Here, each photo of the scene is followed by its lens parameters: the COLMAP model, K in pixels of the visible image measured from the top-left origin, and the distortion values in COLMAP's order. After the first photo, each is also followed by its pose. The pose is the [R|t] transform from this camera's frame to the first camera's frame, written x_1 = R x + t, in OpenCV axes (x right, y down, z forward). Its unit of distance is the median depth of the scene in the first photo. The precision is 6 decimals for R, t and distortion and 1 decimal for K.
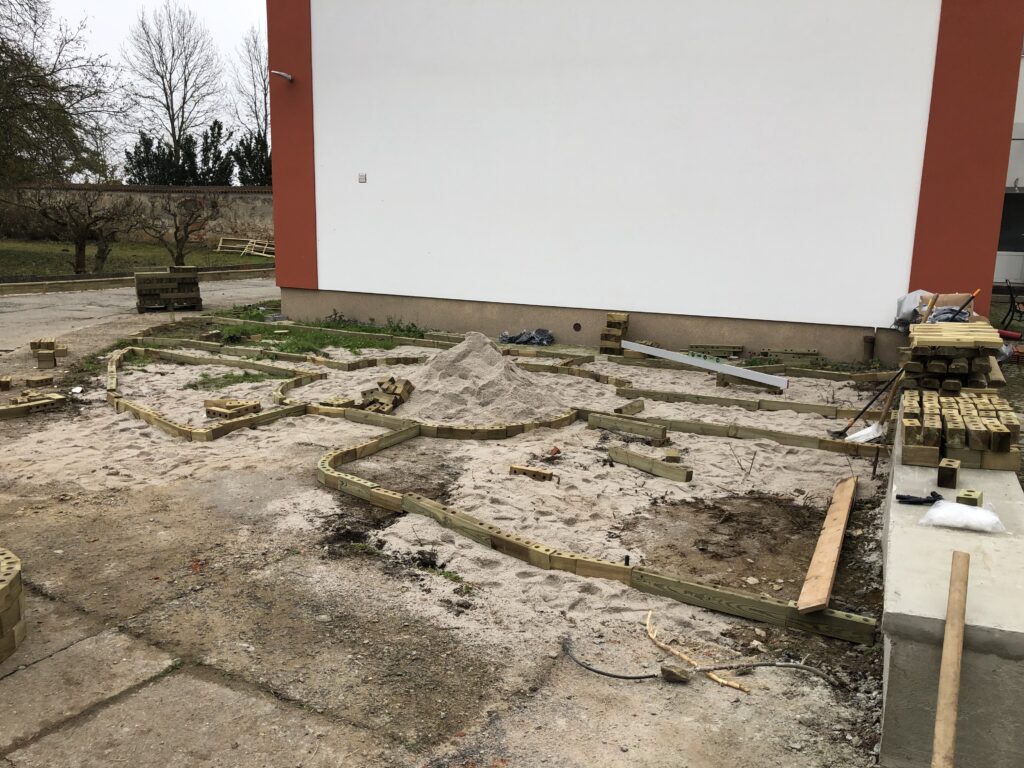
lens RADIAL K [[800.5, 0, 514.6], [0, 800.5, 391.6], [0, 0, 1]] dist [0.010611, -0.021722]
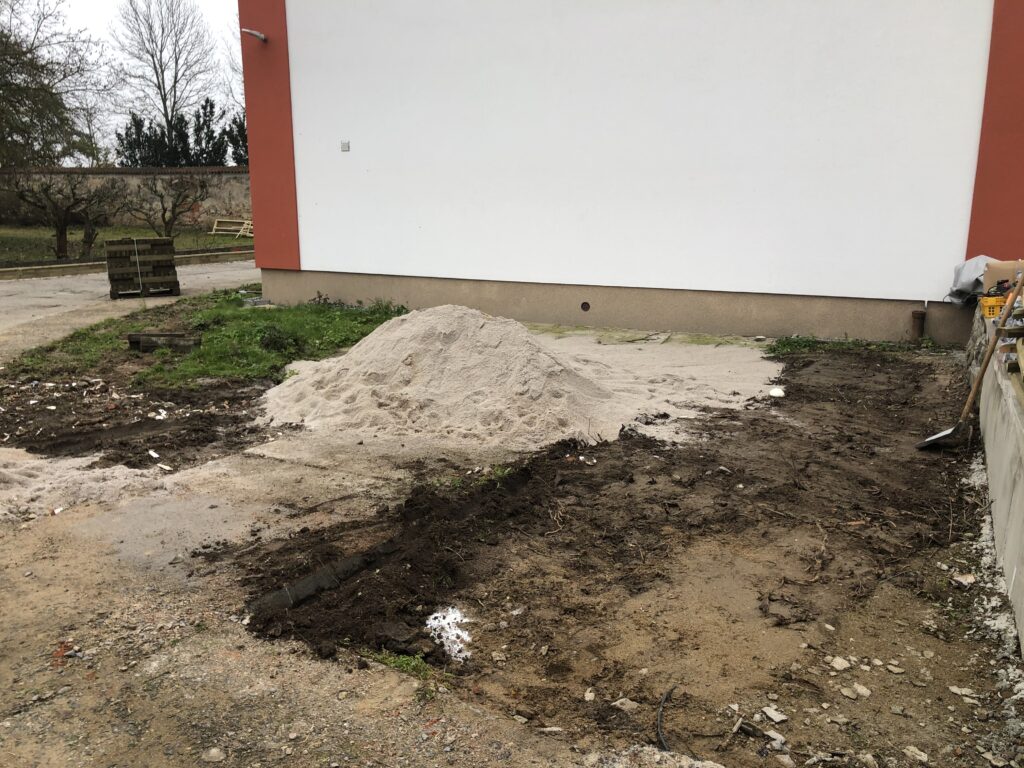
lens RADIAL K [[800.5, 0, 522.3], [0, 800.5, 391.0], [0, 0, 1]] dist [0.010611, -0.021722]
pose [[0.999828, -0.018558, 0.000528, 0.002111], [0.018539, 0.999511, 0.025192, -0.002828], [-0.000995, -0.025178, 0.999682, 0.029973]]
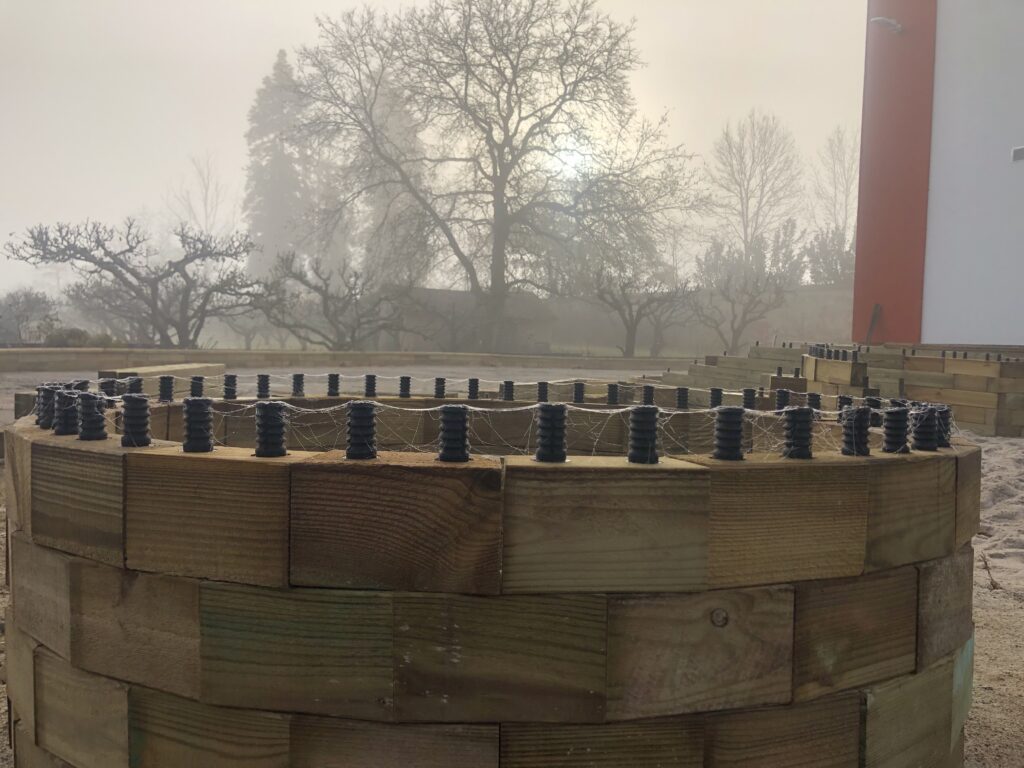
lens RADIAL K [[840.9, 0, 510.3], [0, 840.9, 382.7], [0, 0, 1]] dist [-0.005886, -0.009278]
pose [[0.789165, 0.031971, -0.613349, -0.041110], [-0.132042, 0.984124, -0.118594, 0.007758], [0.599820, 0.174578, 0.780857, 0.125117]]
